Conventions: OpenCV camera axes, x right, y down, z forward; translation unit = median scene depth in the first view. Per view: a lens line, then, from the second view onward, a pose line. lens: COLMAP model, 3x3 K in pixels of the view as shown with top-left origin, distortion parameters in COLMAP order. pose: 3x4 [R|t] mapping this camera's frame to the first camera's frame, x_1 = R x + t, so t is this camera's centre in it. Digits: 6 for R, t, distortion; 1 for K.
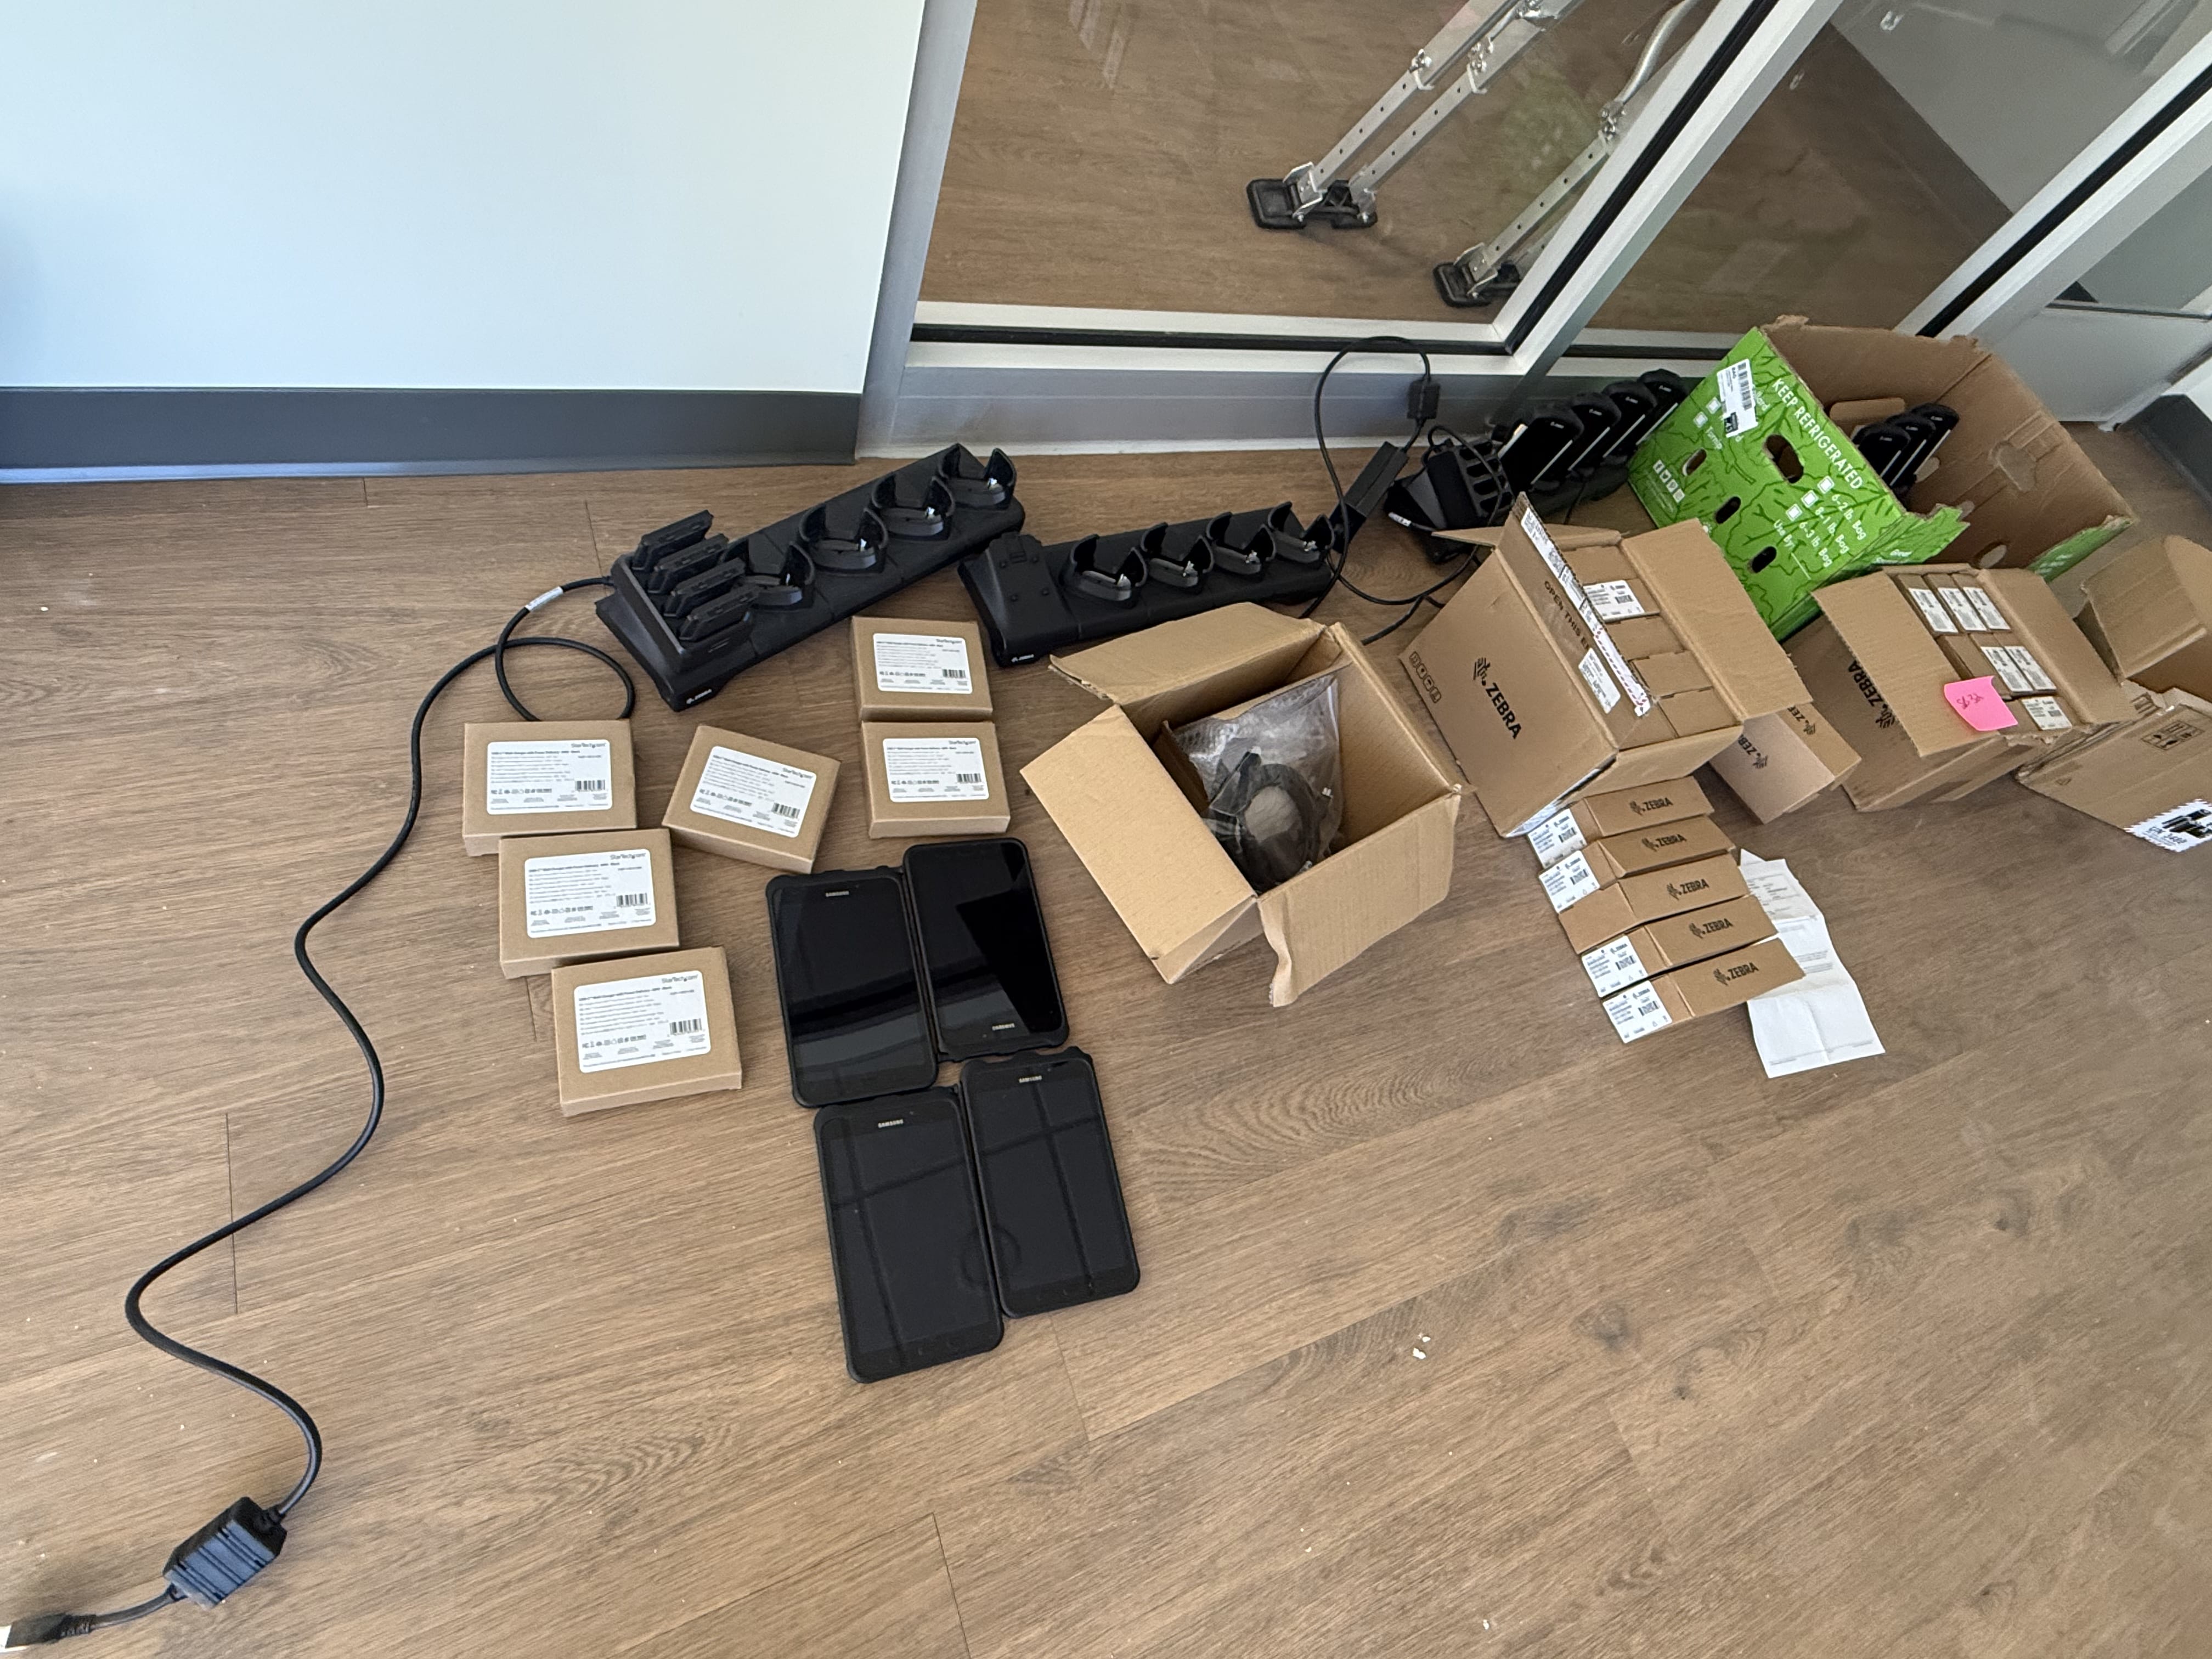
lens RADIAL K [[1096.2, 0, 1108.8], [0, 1096.2, 840.7], [0, 0, 1]] dist [-0.000641, 0.000276]
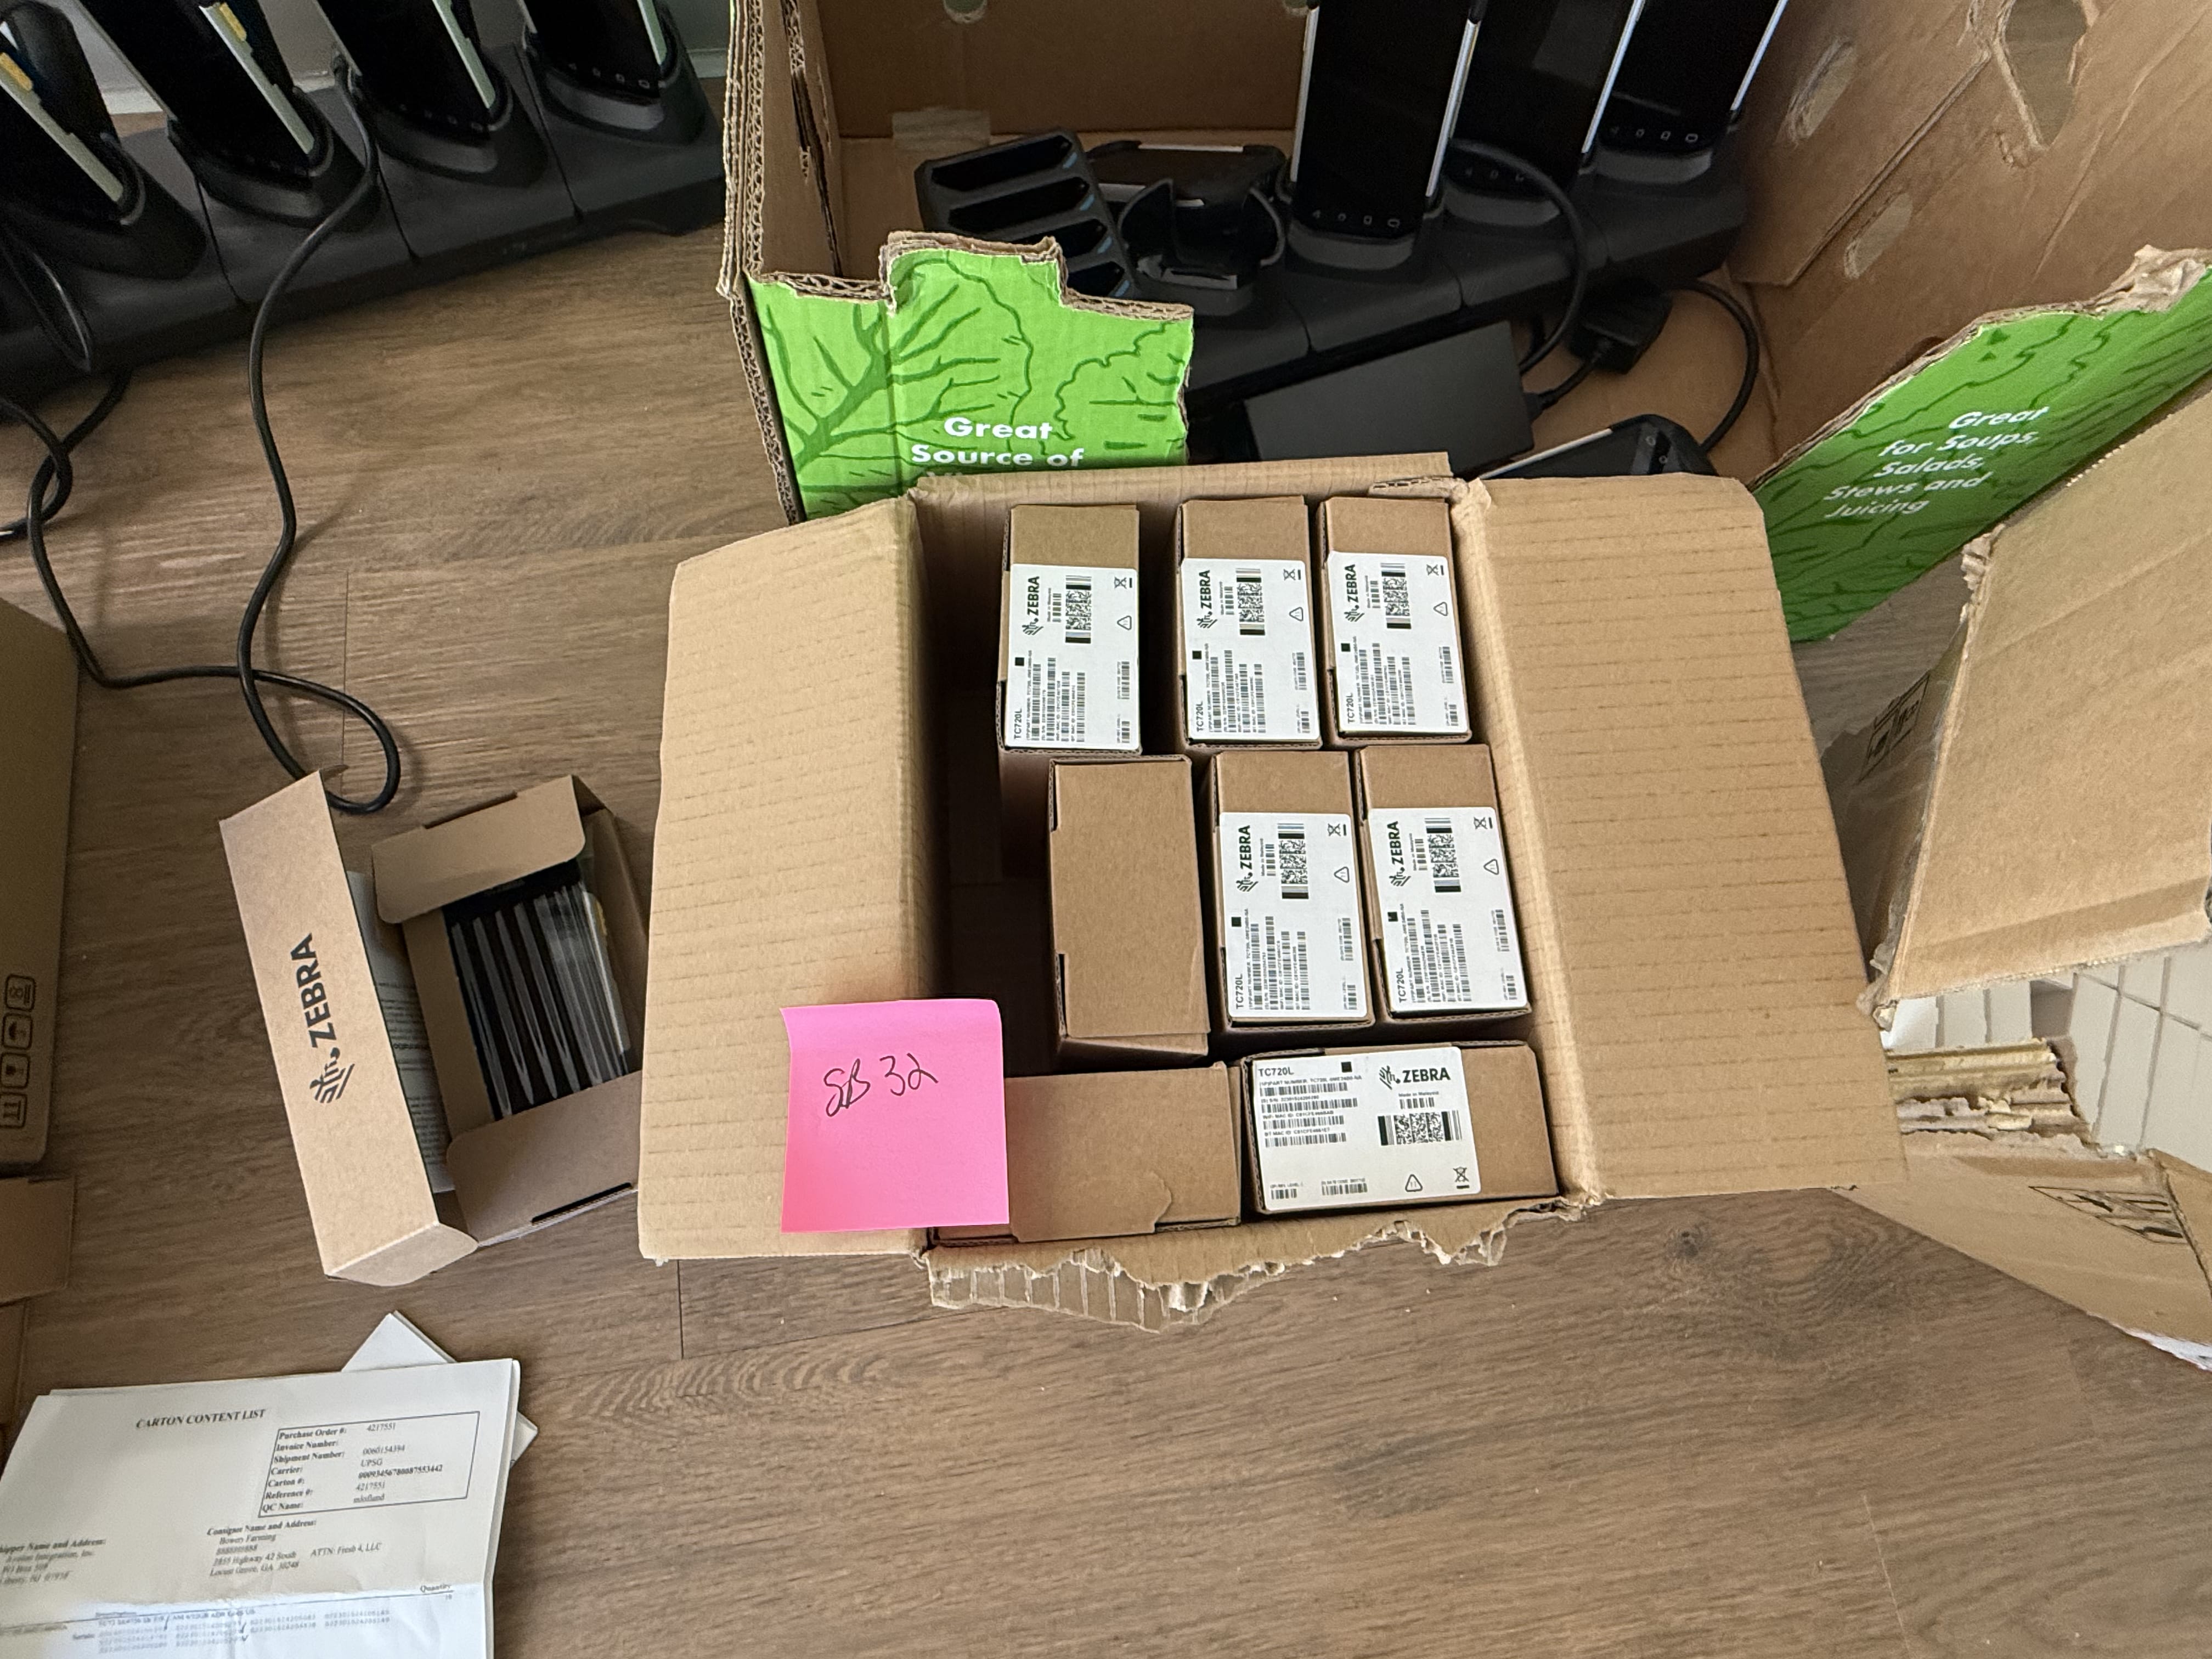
lens RADIAL K [[1120.9, 0, 1077.4], [0, 1120.9, 836.5], [0, 0, 1]] dist [-0.000431, 0.001731]
pose [[0.945415, 0.130098, -0.298774, 1.157001], [-0.066510, 0.974585, 0.213916, -0.311305], [0.319010, -0.182367, 0.930040, 1.007469]]
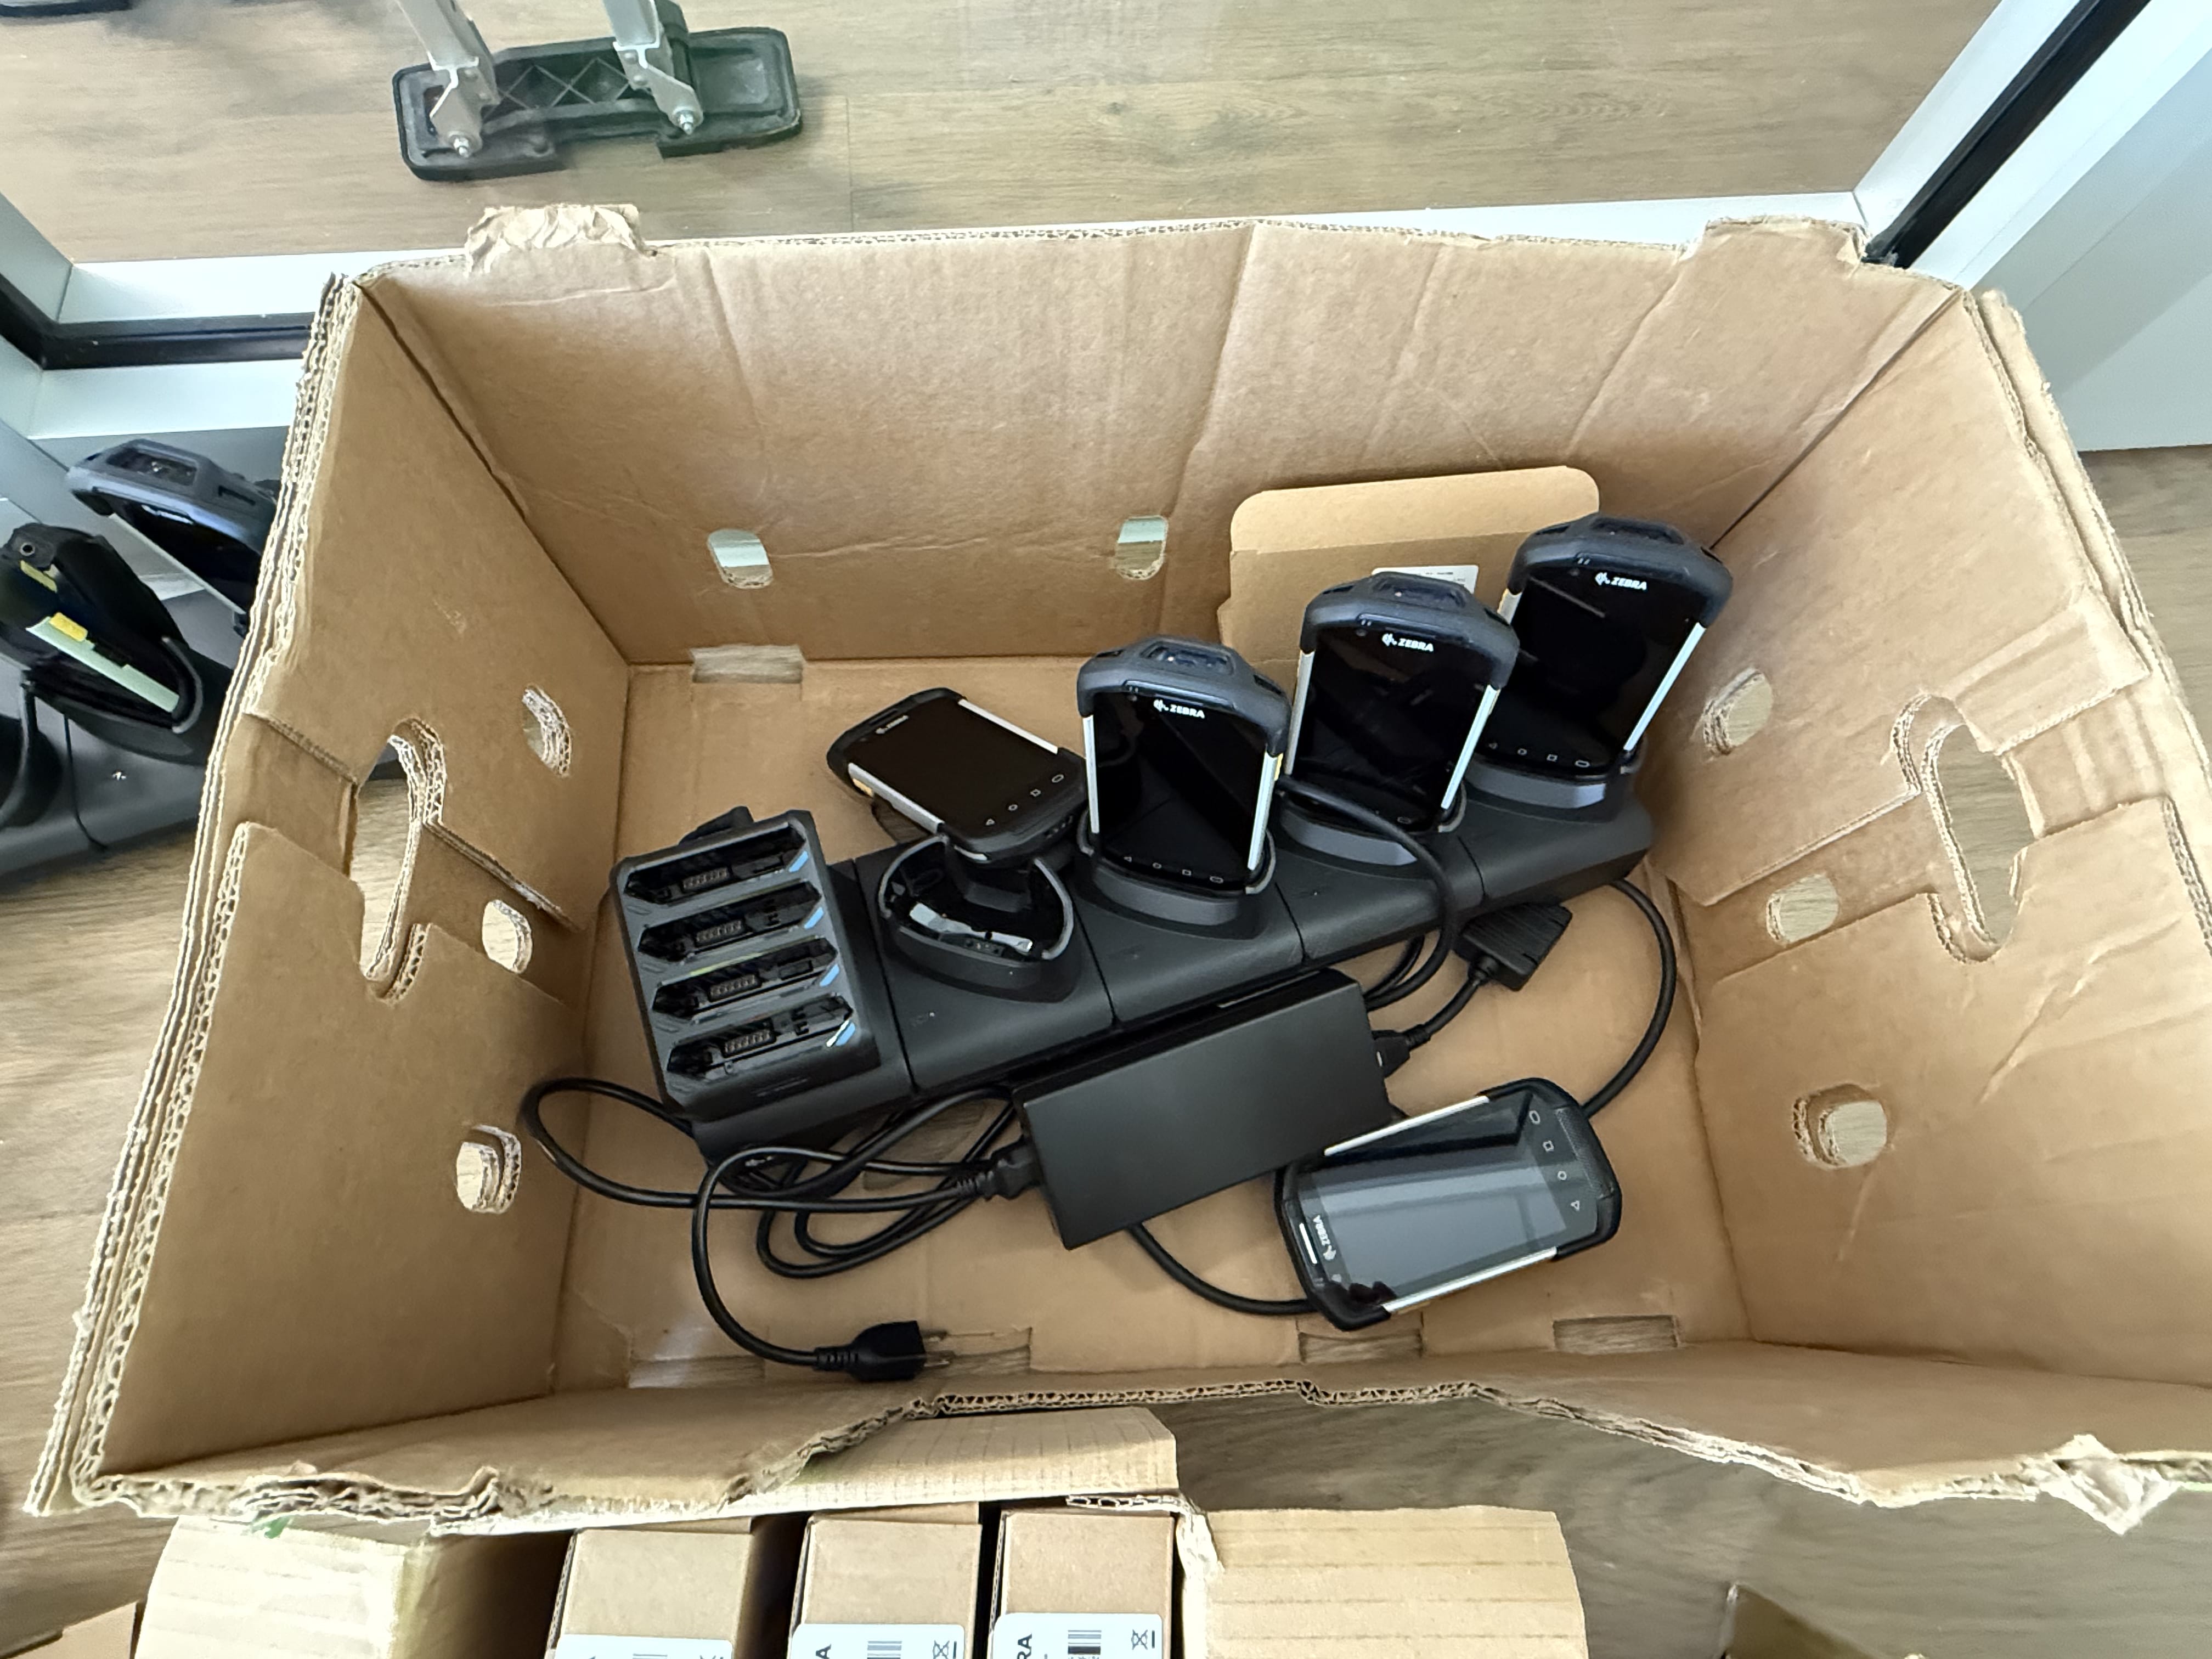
lens RADIAL K [[1120.9, 0, 1077.4], [0, 1120.9, 836.5], [0, 0, 1]] dist [-0.000431, 0.001731]
pose [[0.933334, 0.138729, -0.331122, 1.197407], [-0.099530, 0.986157, 0.132620, -0.570960], [0.344936, -0.090822, 0.934222, 1.174141]]
